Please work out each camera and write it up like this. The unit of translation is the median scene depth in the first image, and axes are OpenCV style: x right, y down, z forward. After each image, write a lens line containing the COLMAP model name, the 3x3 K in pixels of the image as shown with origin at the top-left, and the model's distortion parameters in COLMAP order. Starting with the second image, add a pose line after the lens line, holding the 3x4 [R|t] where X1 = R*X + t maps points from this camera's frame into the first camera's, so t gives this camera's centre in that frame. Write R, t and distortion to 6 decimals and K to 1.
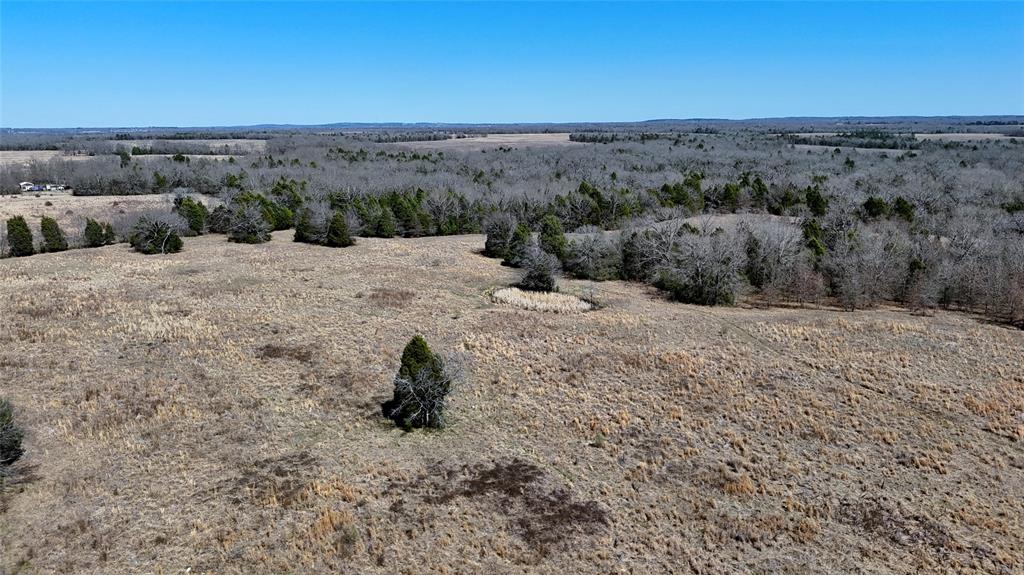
lens RADIAL K [[718.7, 0, 512.0], [0, 718.7, 287.5], [0, 0, 1]] dist [0.100735, -0.115316]
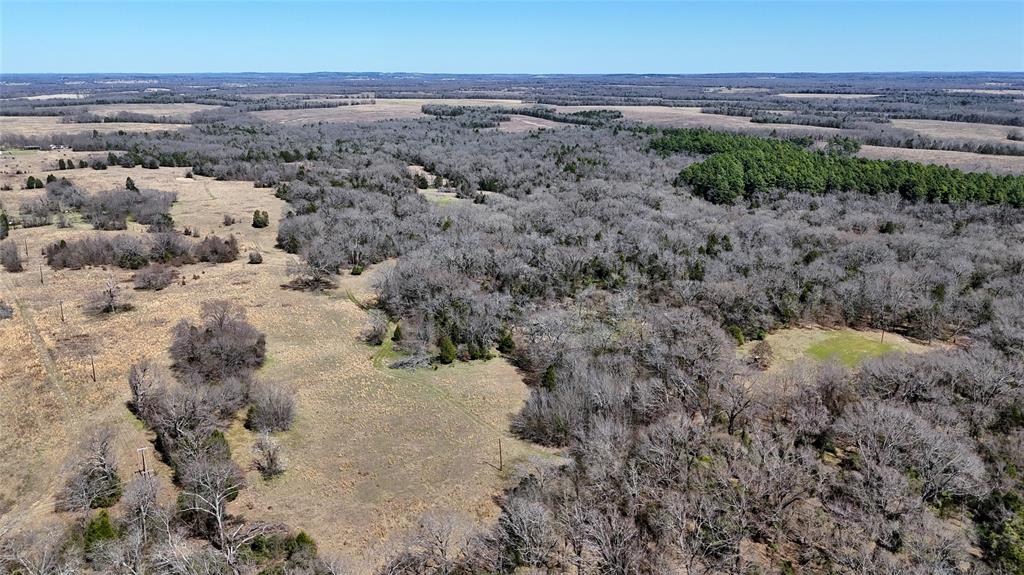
lens RADIAL K [[718.7, 0, 512.0], [0, 718.7, 287.5], [0, 0, 1]] dist [0.100735, -0.115316]
pose [[0.999894, 0.009099, 0.011405, 1.416477], [-0.009858, 0.997613, 0.068347, 0.247956], [-0.010755, -0.068452, 0.997596, -2.502452]]
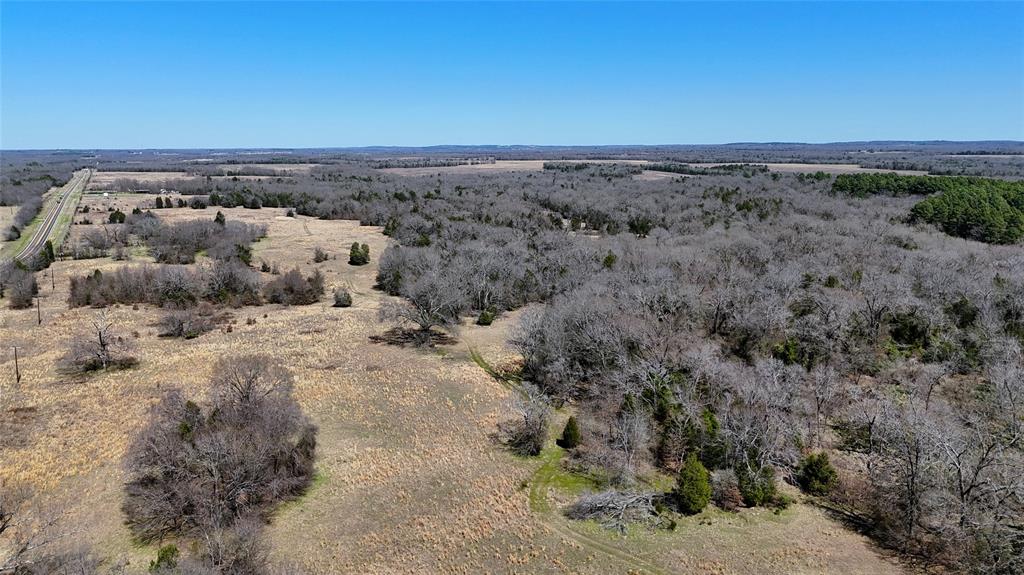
lens RADIAL K [[718.7, 0, 512.0], [0, 718.7, 287.5], [0, 0, 1]] dist [0.100735, -0.115316]
pose [[0.989785, 0.030590, -0.139250, 1.255519], [-0.034381, 0.999099, -0.024896, 0.308946], [0.138363, 0.029430, 0.989944, -1.855279]]
